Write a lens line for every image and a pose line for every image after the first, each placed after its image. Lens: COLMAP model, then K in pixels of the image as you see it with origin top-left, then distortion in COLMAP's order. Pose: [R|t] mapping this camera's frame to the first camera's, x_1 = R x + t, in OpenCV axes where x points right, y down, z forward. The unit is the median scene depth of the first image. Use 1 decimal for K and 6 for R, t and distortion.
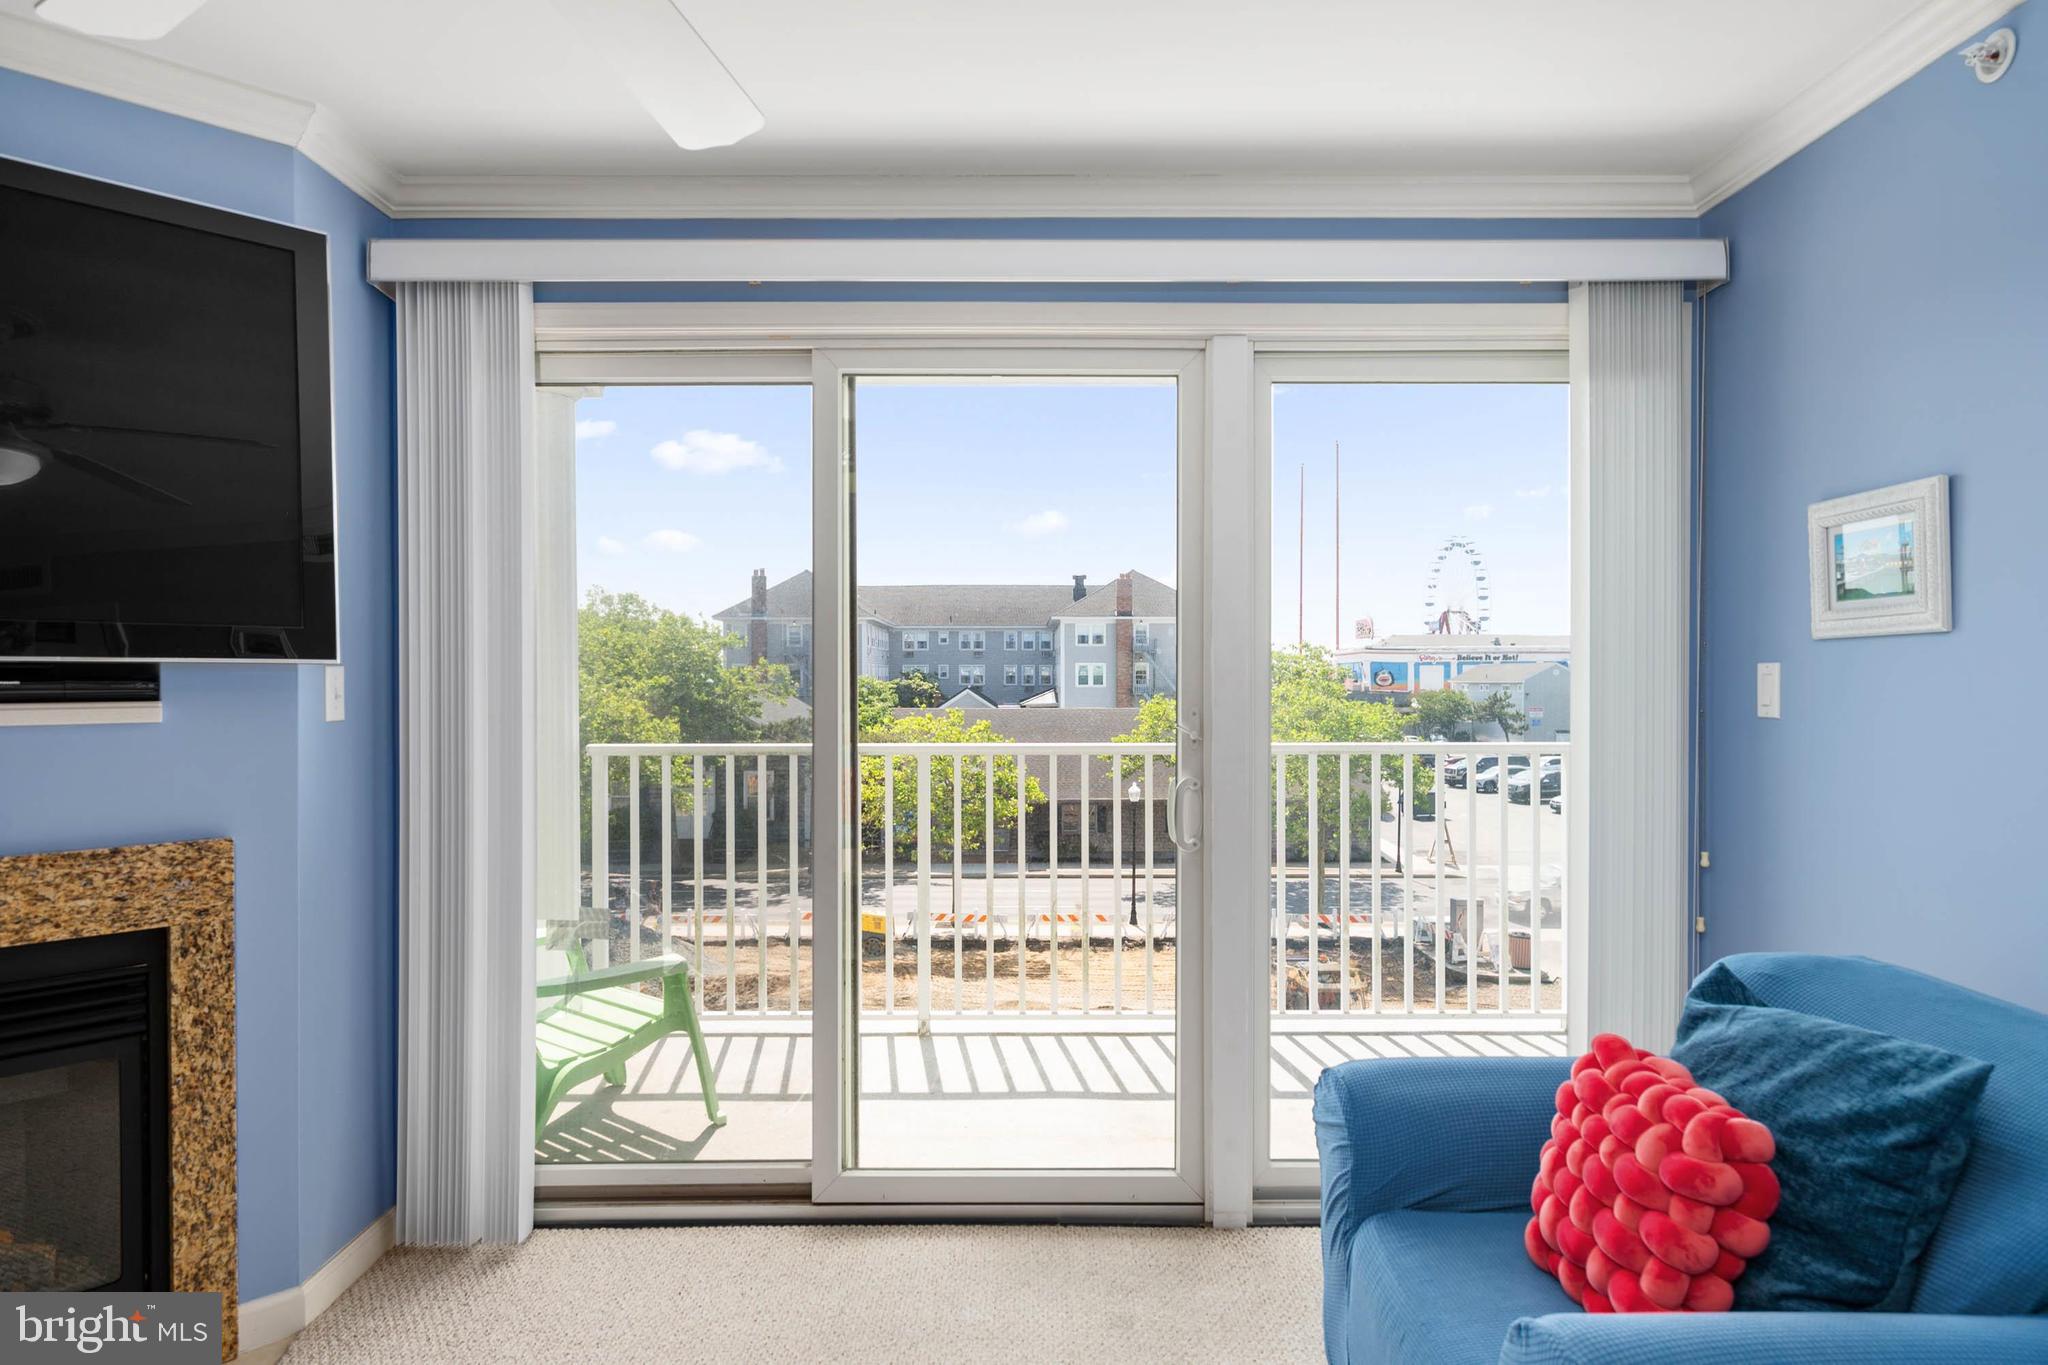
lens RADIAL K [[1235.2, 0, 1033.2], [0, 1235.2, 680.3], [0, 0, 1]] dist [0.004981, -0.001825]
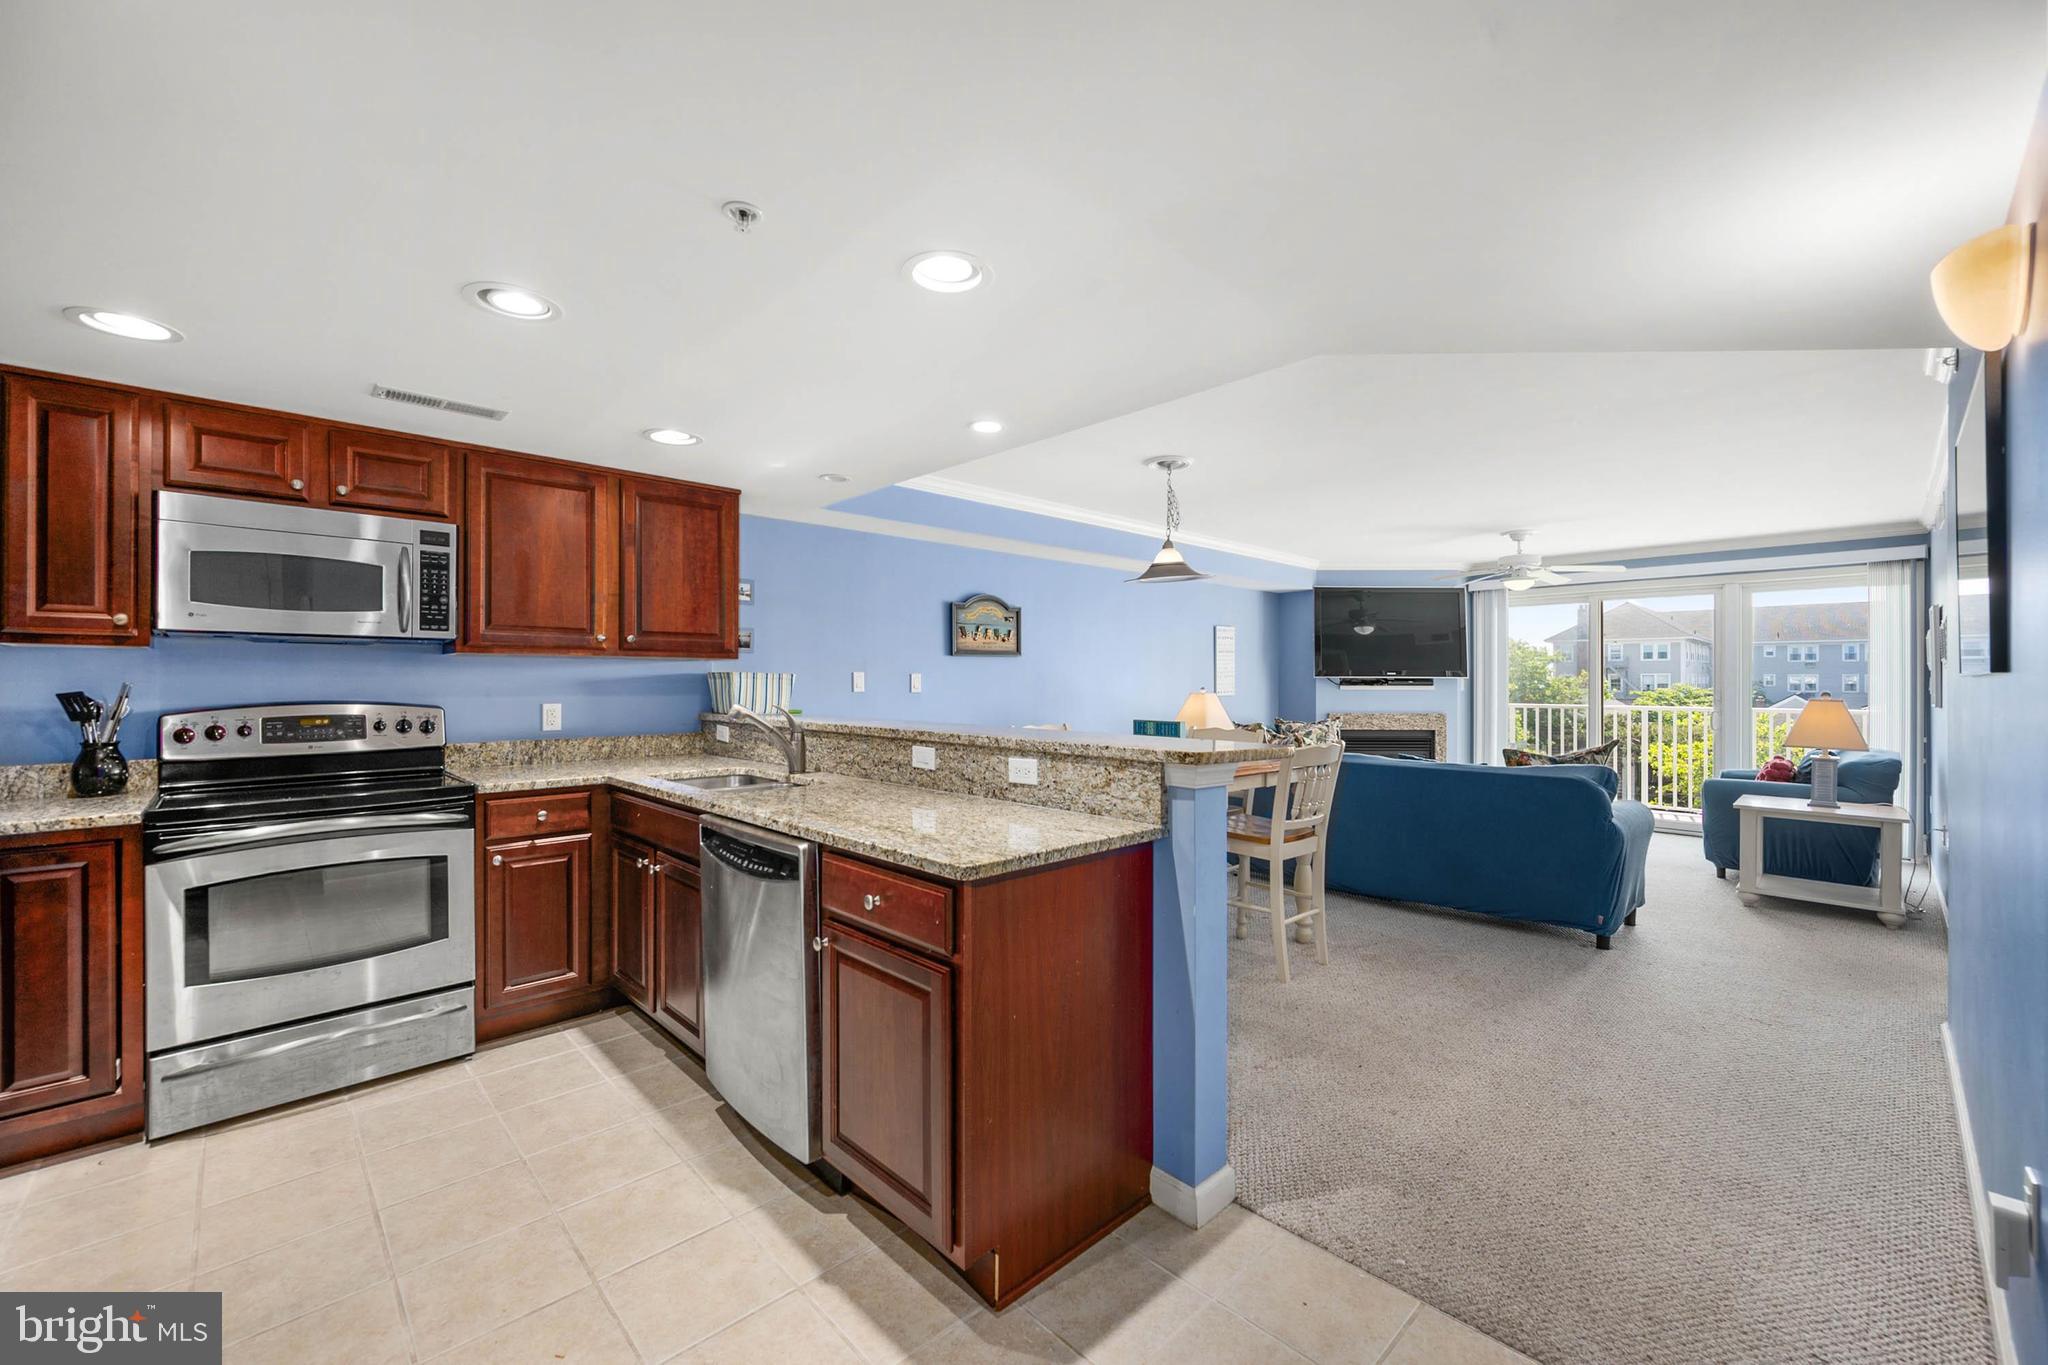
lens RADIAL K [[826.2, 0, 1013.9], [0, 826.2, 679.3], [0, 0, 1]] dist [-0.001248, -0.000142]
pose [[0.680434, 0.002149, -0.732806, 0.594815], [-0.007210, 0.999967, -0.003762, 0.016332], [0.732774, 0.007843, 0.680427, -2.521867]]
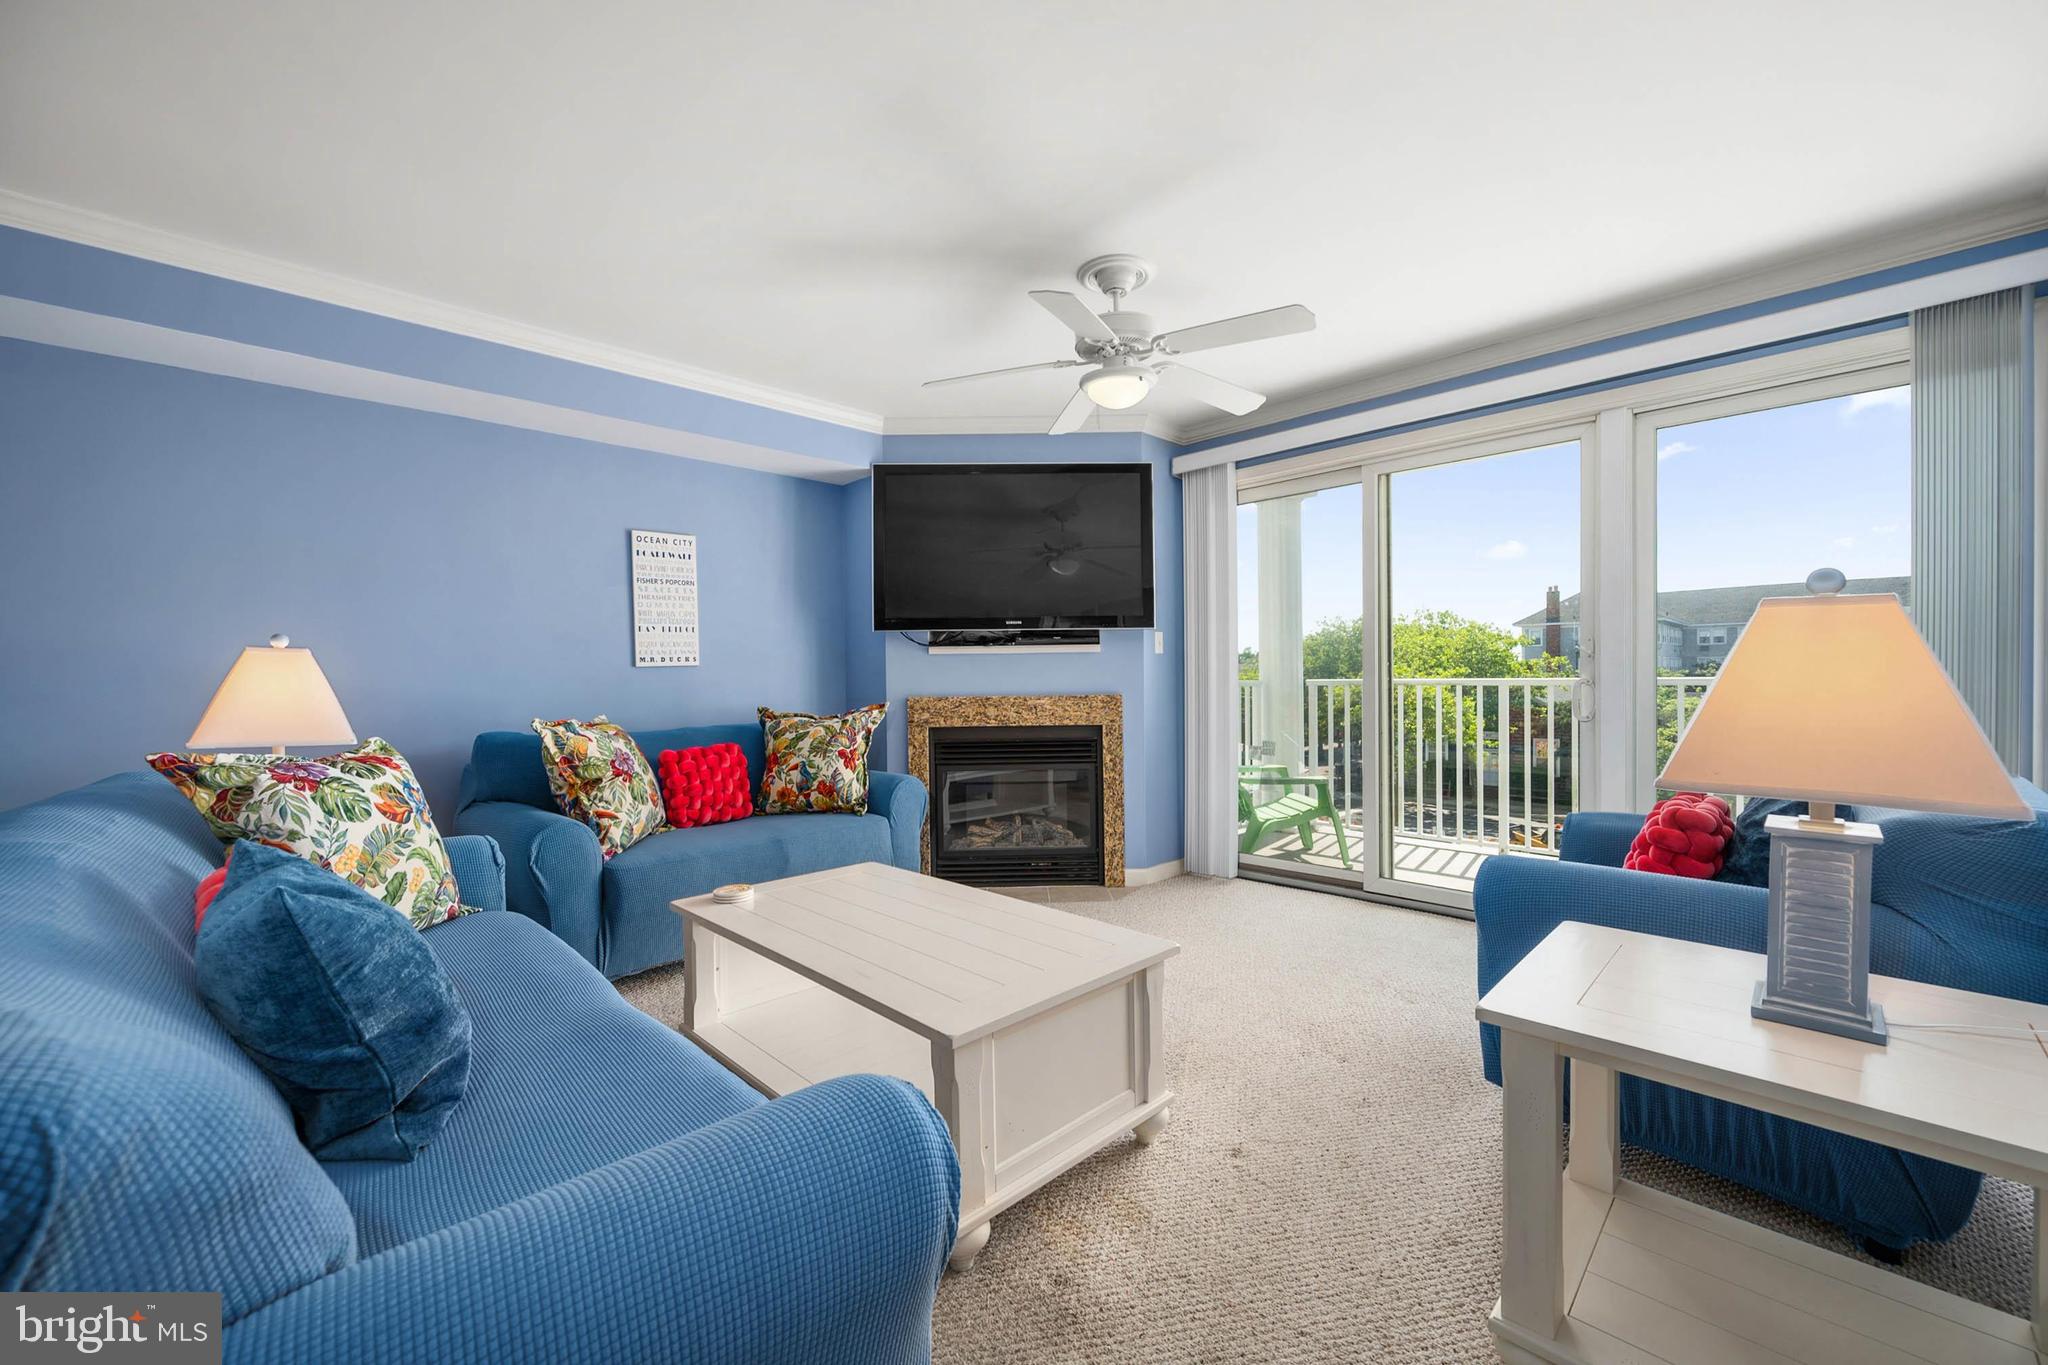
lens RADIAL K [[812.9, 0, 1024.7], [0, 812.9, 688.0], [0, 0, 1]] dist [-0.001760, -0.000195]
pose [[0.694763, 0.004803, -0.719223, 0.487969], [0.007751, 0.999870, 0.014165, 0.086818], [0.719197, -0.015416, 0.694635, -0.390640]]
